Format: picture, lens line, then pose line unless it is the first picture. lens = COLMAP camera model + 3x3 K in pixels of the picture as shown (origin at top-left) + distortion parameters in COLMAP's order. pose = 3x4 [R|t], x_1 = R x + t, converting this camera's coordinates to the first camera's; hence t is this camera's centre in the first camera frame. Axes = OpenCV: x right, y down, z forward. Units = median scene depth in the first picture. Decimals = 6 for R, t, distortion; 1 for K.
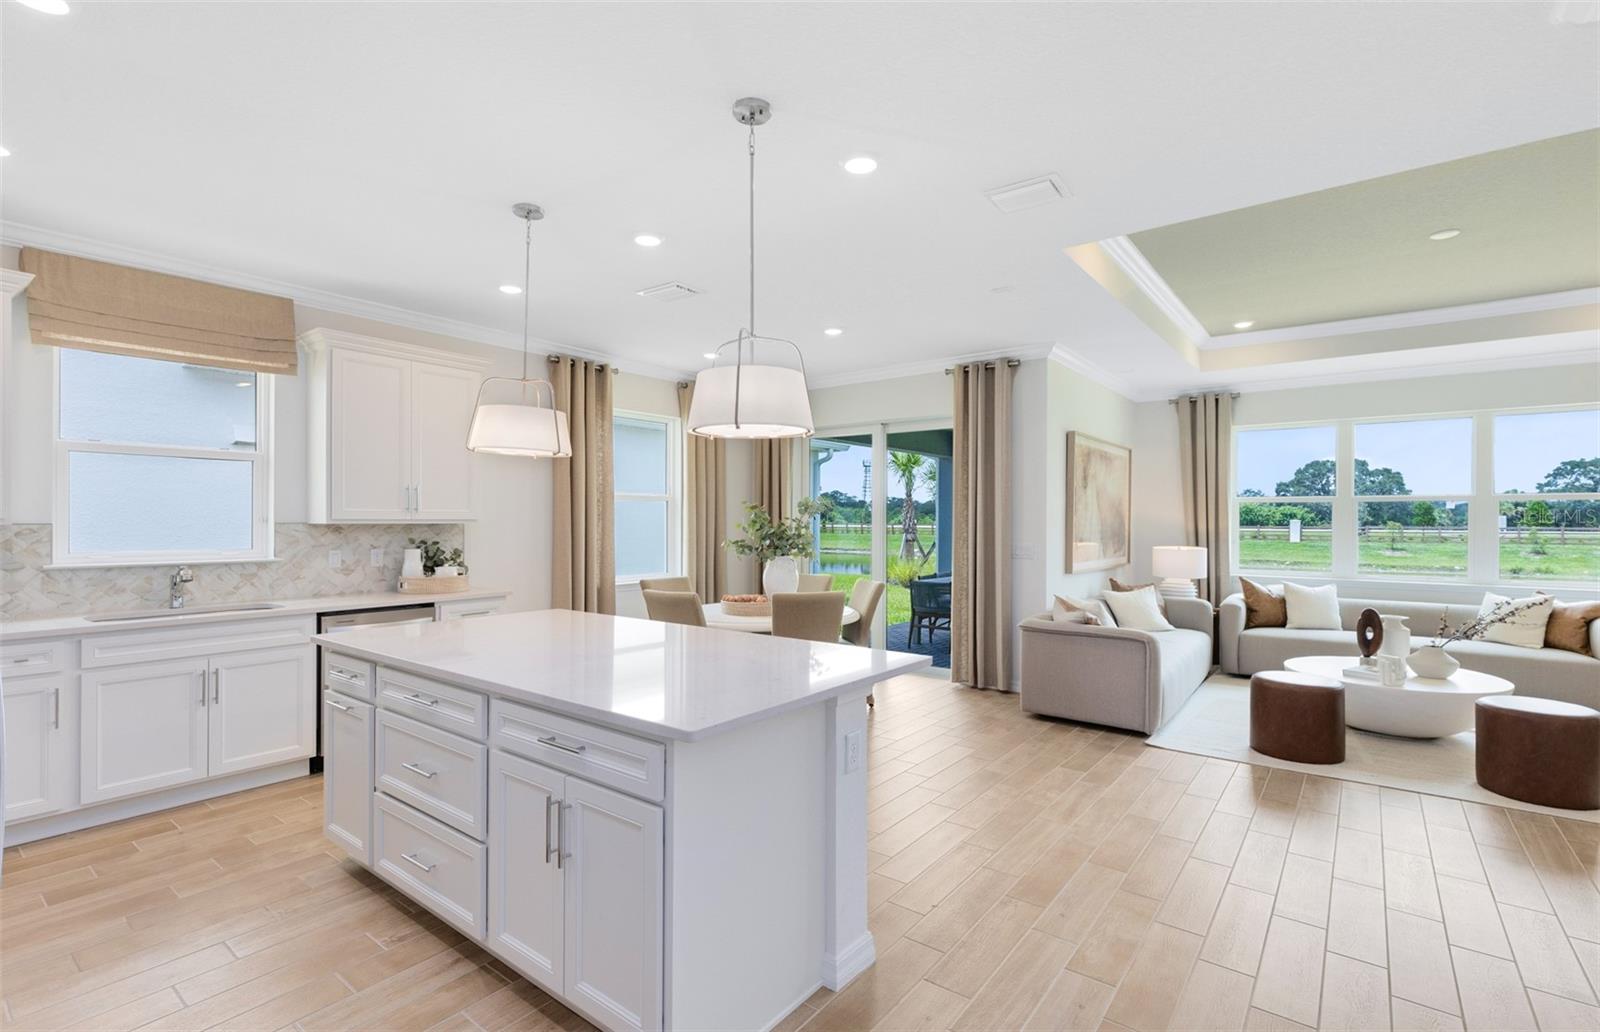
lens RADIAL K [[727.3, 0, 800.0], [0, 727.3, 516.0], [0, 0, 1]] dist [0.010201, -0.000199]
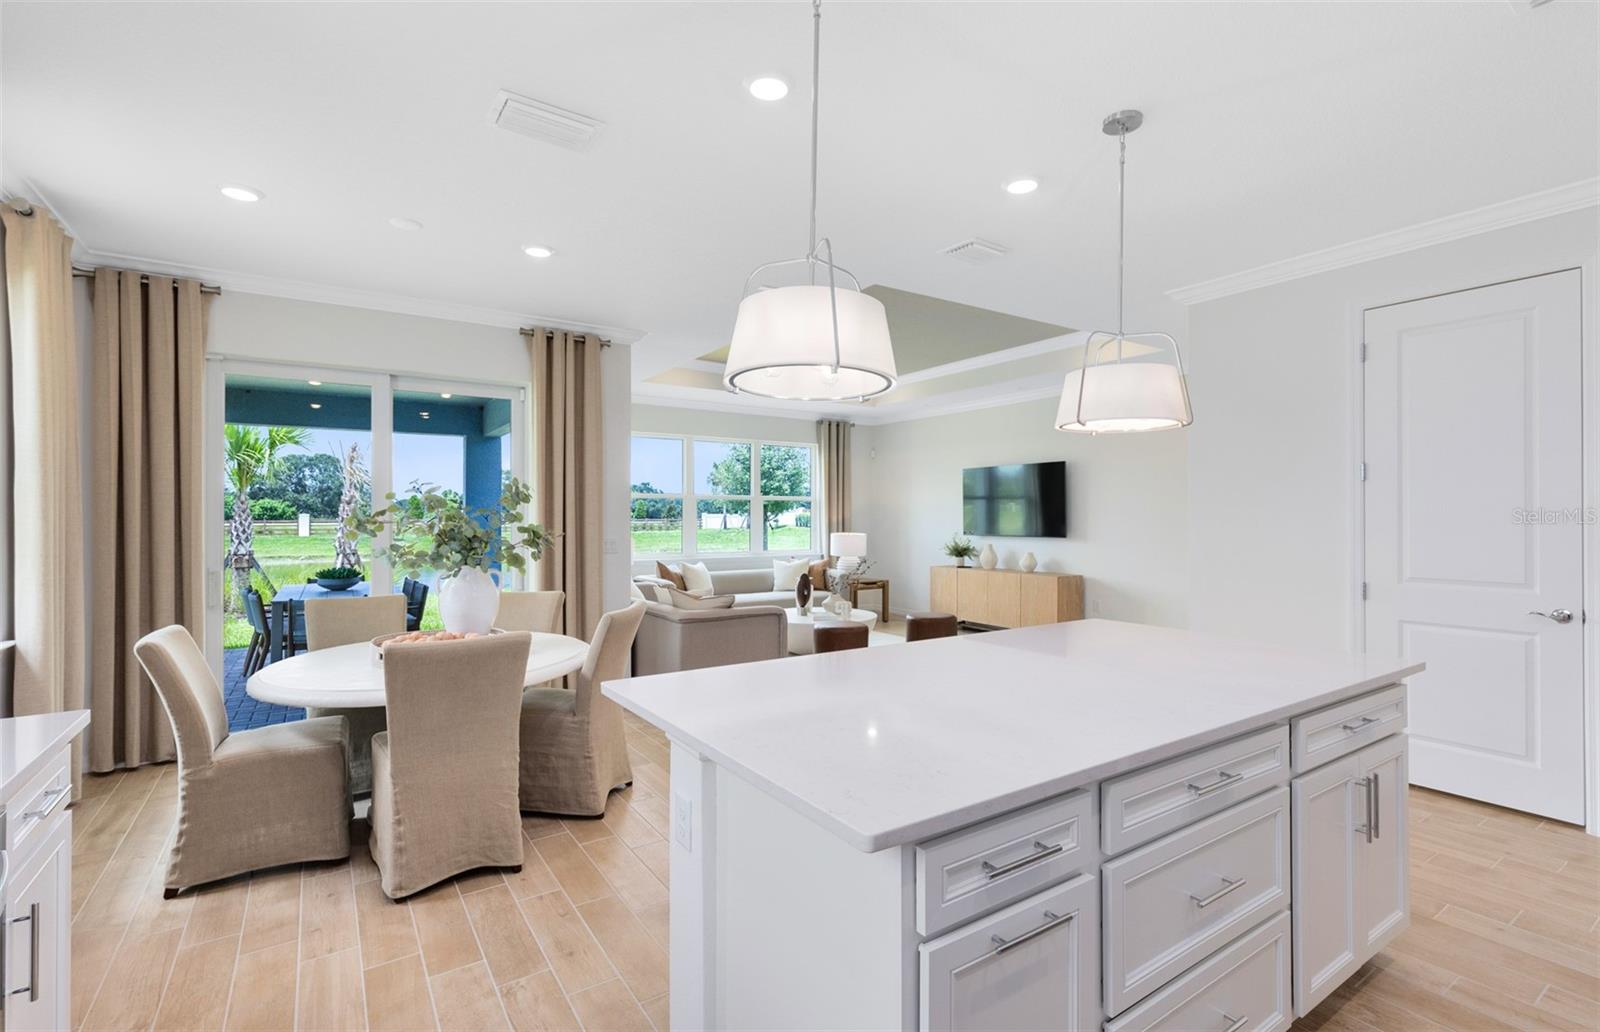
lens RADIAL K [[727.3, 0, 800.0], [0, 727.3, 516.0], [0, 0, 1]] dist [0.010201, -0.000199]
pose [[0.317093, -0.008121, 0.948360, -0.656215], [0.000118, 0.999964, 0.008524, -0.000271], [-0.948395, -0.002591, 0.317082, 0.612765]]
